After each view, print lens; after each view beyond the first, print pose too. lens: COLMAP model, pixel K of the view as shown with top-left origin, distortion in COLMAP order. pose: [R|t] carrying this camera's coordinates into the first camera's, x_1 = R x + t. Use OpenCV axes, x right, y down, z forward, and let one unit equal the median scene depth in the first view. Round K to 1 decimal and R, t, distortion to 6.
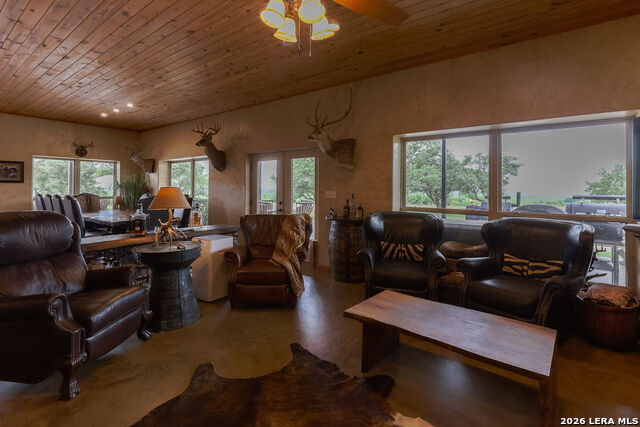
lens RADIAL K [[305.6, 0, 319.9], [0, 305.6, 185.3], [0, 0, 1]] dist [0.000015, -0.000035]
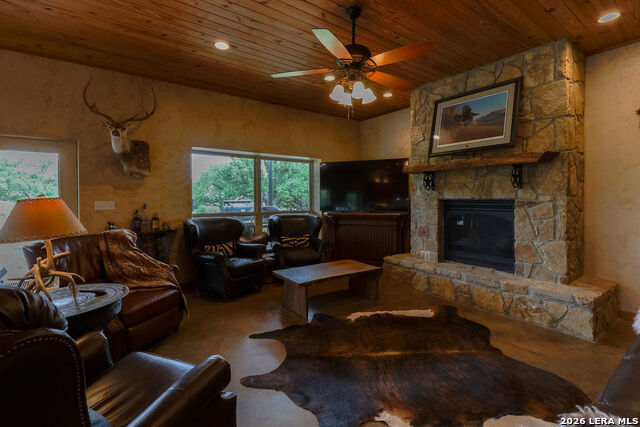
lens RADIAL K [[305.5, 0, 319.6], [0, 305.5, 197.5], [0, 0, 1]] dist [-0.000488, -0.000049]
pose [[0.268169, 0.000879, 0.963371, -0.744722], [0.010073, 0.999942, -0.003717, 0.023797], [-0.963319, 0.010701, 0.268145, 0.325905]]
